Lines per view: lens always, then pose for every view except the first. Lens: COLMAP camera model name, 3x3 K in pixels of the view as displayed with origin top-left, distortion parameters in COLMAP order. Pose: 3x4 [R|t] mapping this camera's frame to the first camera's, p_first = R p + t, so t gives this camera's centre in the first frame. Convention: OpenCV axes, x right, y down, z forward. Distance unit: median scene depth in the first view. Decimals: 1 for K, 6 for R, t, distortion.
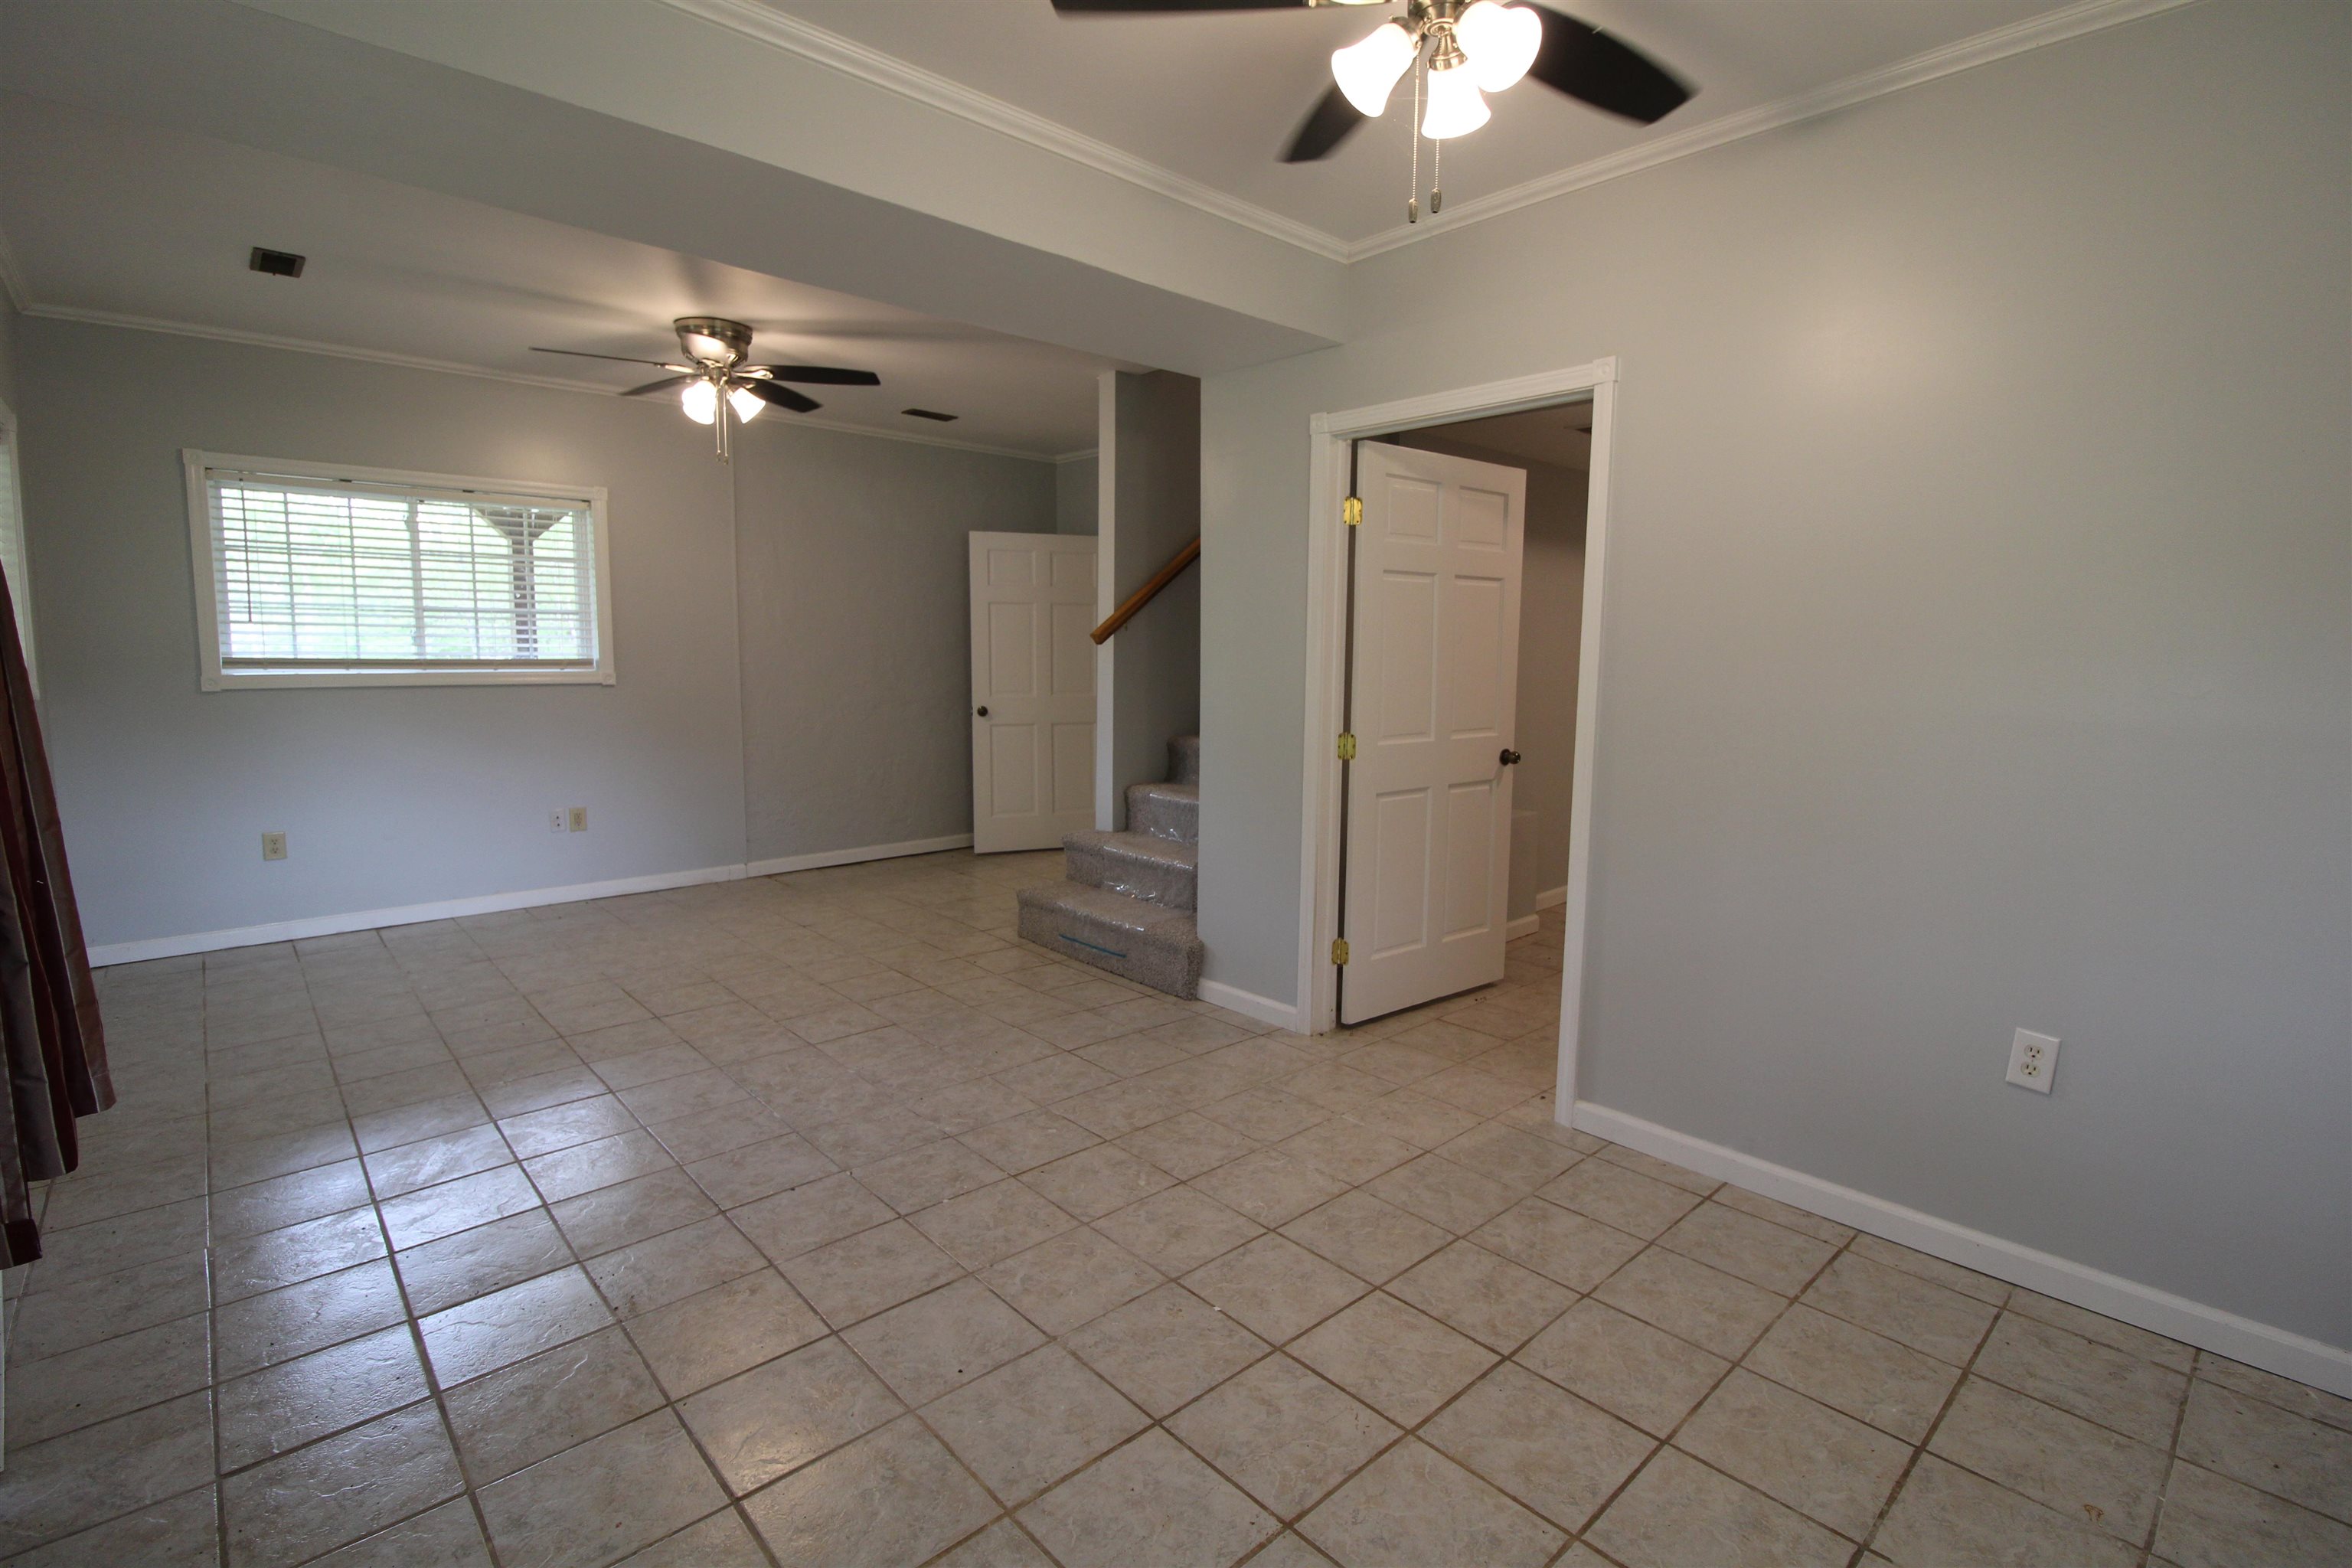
lens RADIAL K [[1089.2, 0, 1190.2], [0, 1089.2, 764.2], [0, 0, 1]] dist [-0.002922, -0.013534]
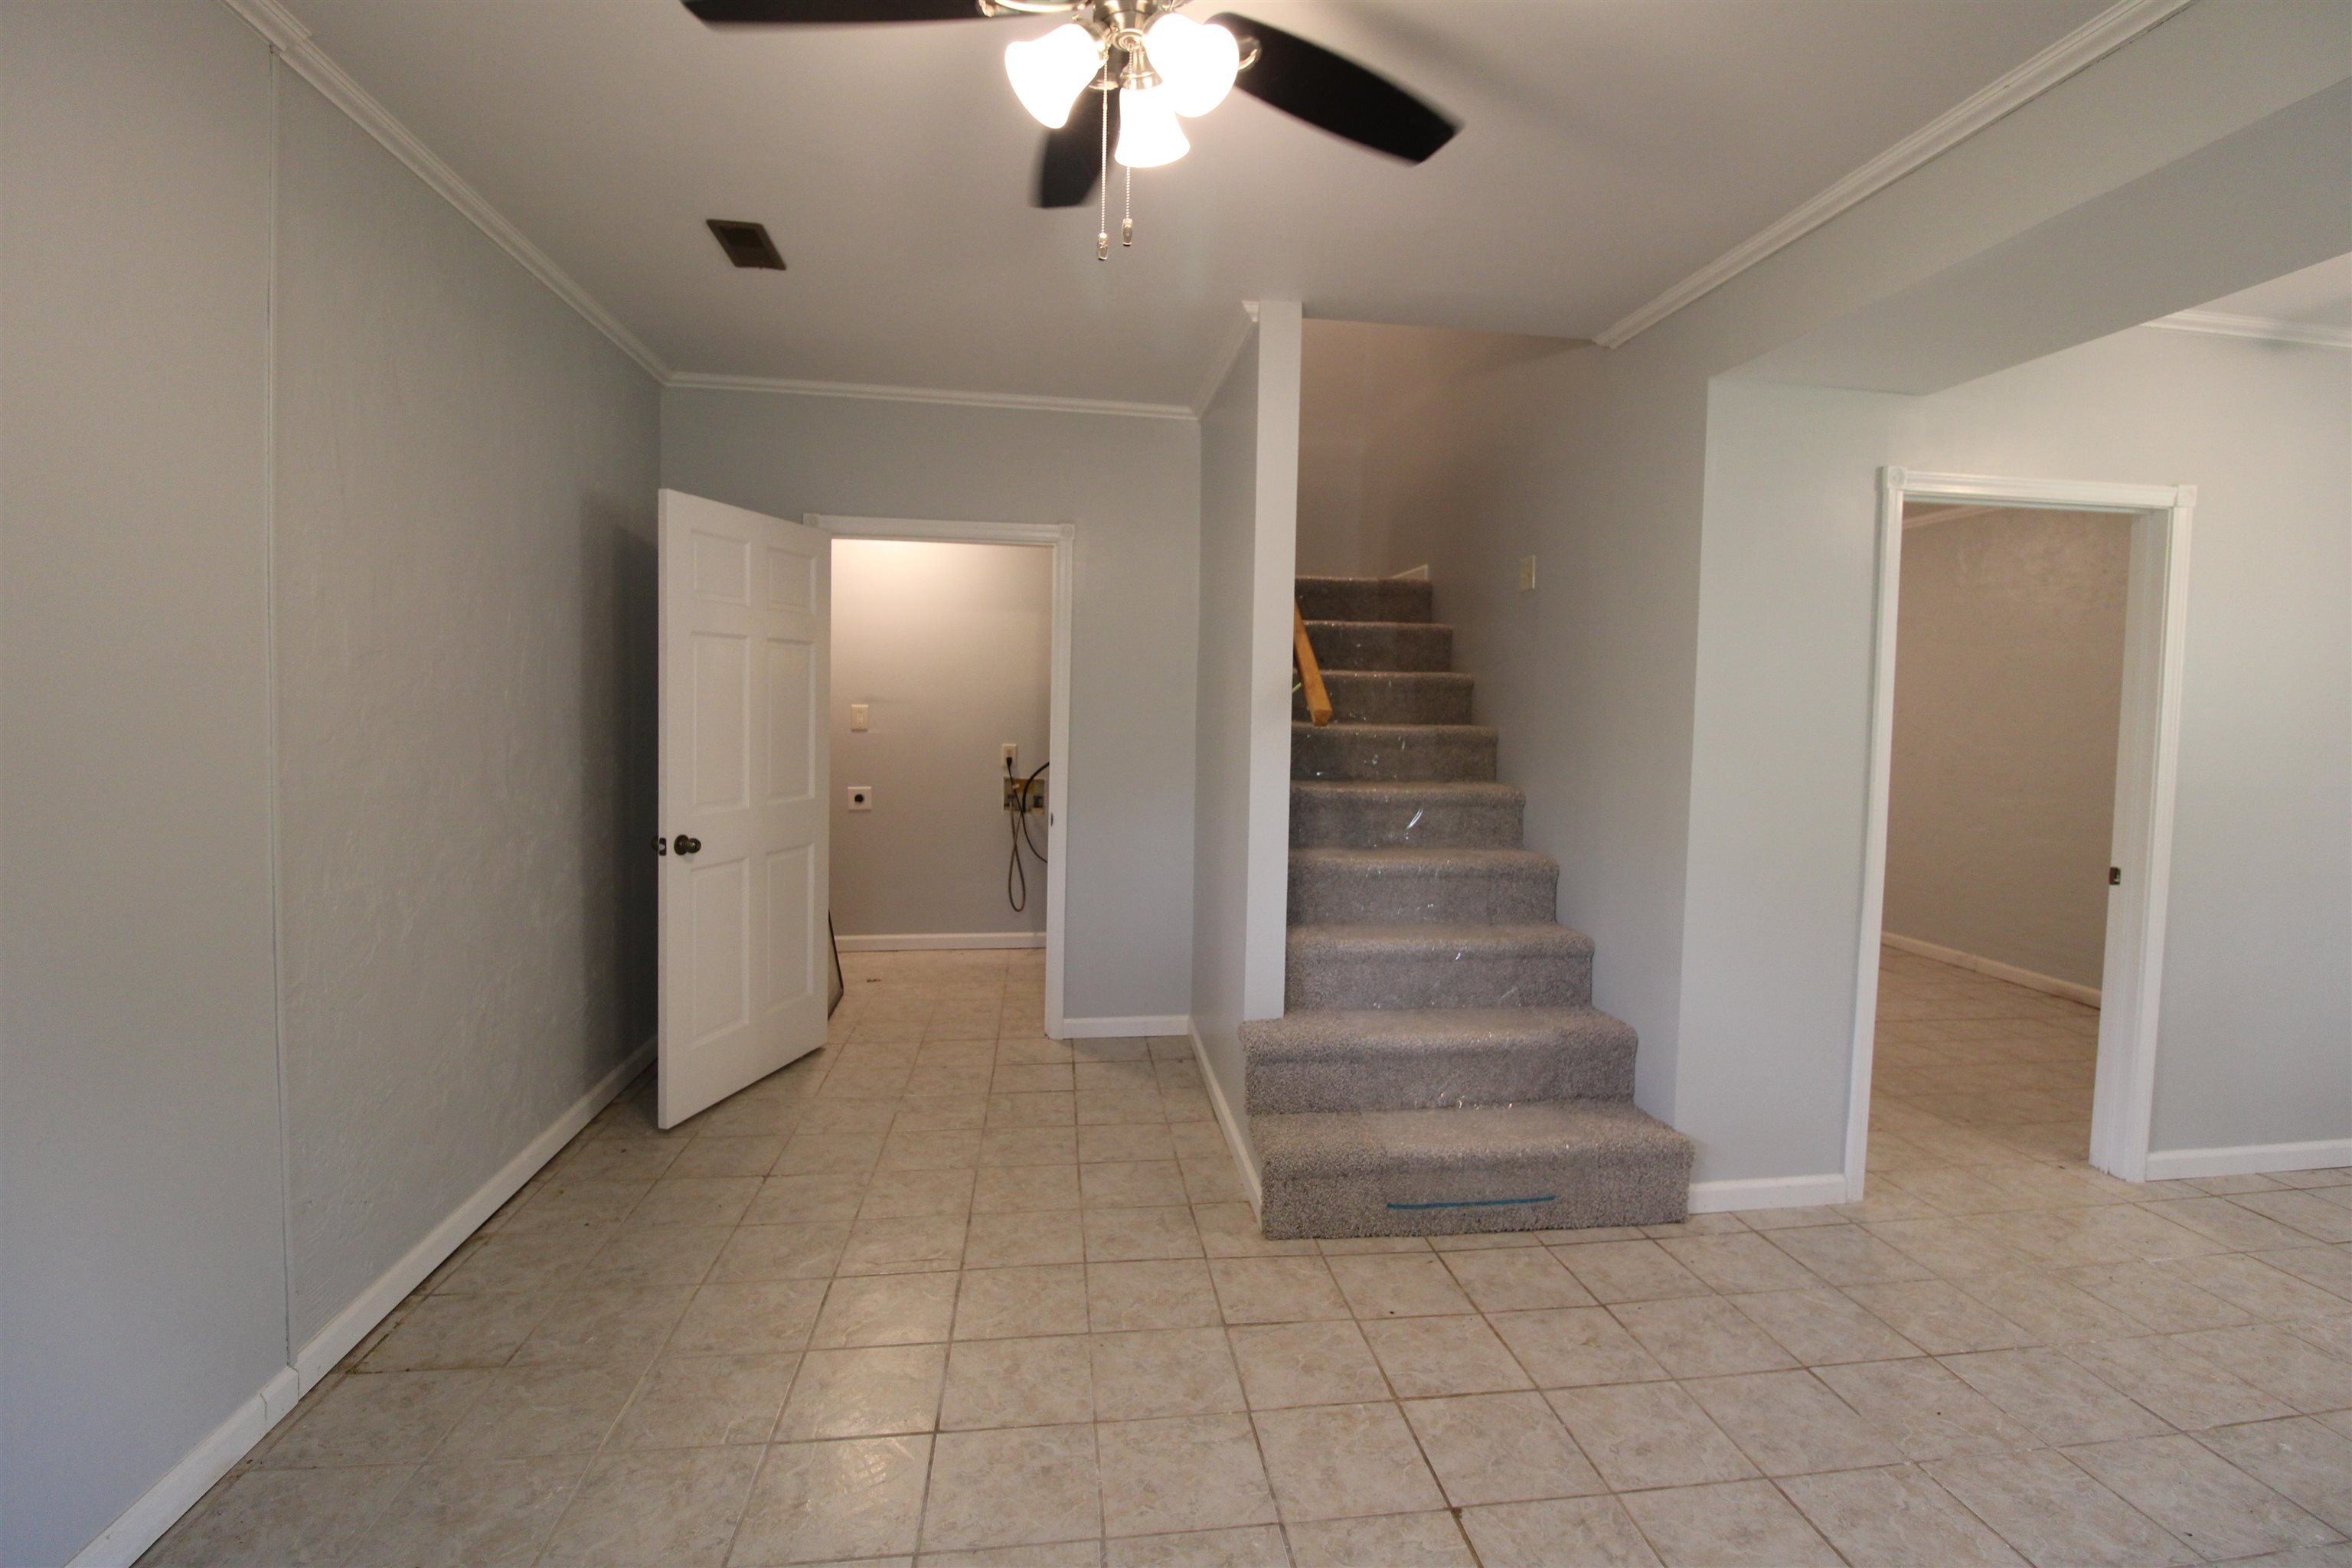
lens RADIAL K [[1089.2, 0, 1190.2], [0, 1089.2, 764.2], [0, 0, 1]] dist [-0.002922, -0.013534]
pose [[0.569182, -0.036204, 0.821414, -0.823053], [0.078072, 0.996896, -0.010160, -0.108717], [-0.818497, 0.069912, 0.570242, 0.908047]]
